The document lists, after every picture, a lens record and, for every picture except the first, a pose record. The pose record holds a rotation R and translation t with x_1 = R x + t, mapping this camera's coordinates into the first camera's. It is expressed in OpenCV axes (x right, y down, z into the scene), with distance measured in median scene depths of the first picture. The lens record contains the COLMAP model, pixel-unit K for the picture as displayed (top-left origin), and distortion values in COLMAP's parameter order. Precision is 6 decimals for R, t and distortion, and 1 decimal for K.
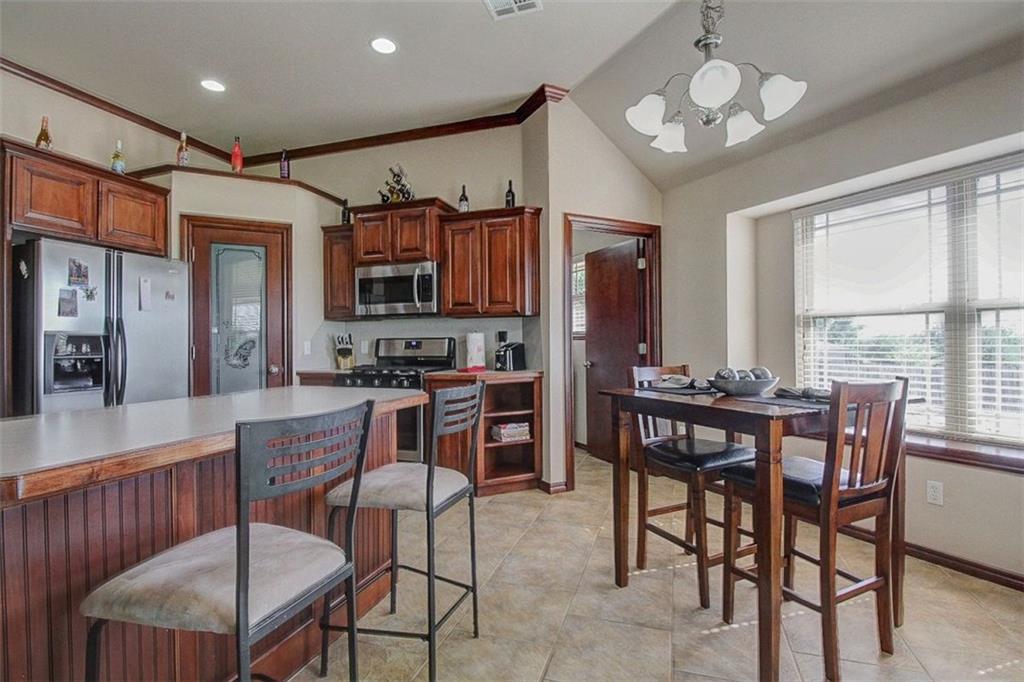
lens RADIAL K [[491.0, 0, 511.4], [0, 491.0, 343.2], [0, 0, 1]] dist [0.002395, -0.013071]
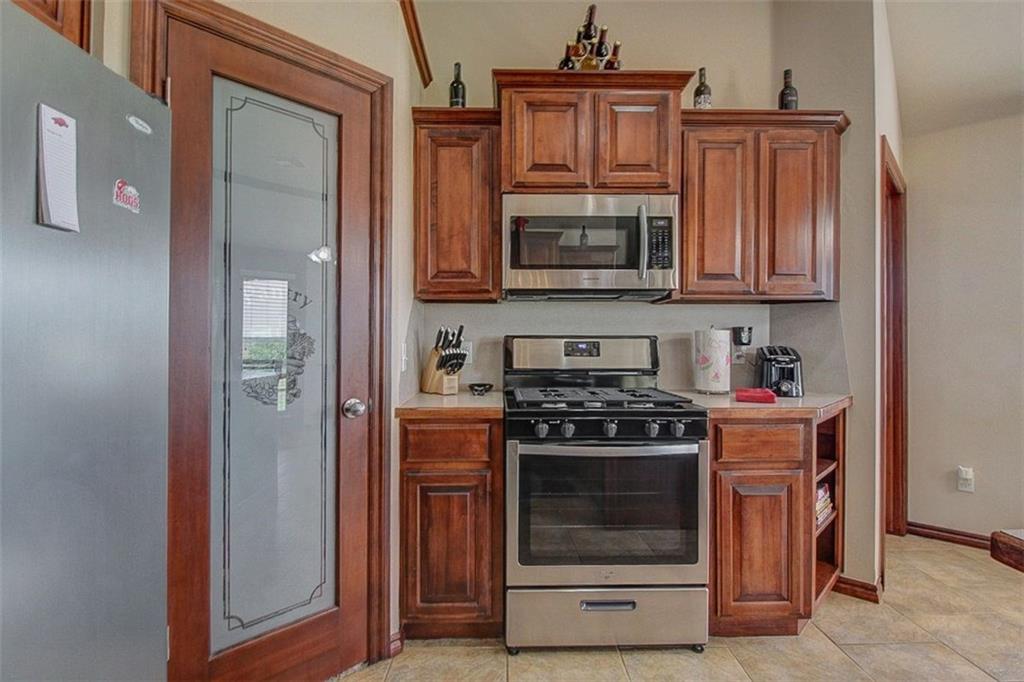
lens RADIAL K [[491.0, 0, 511.4], [0, 491.0, 343.2], [0, 0, 1]] dist [0.002395, -0.013071]
pose [[0.942637, 0.006928, 0.333748, -0.493209], [-0.007714, 0.999970, 0.001031, -0.002221], [-0.333731, -0.003546, 0.942662, 0.540796]]
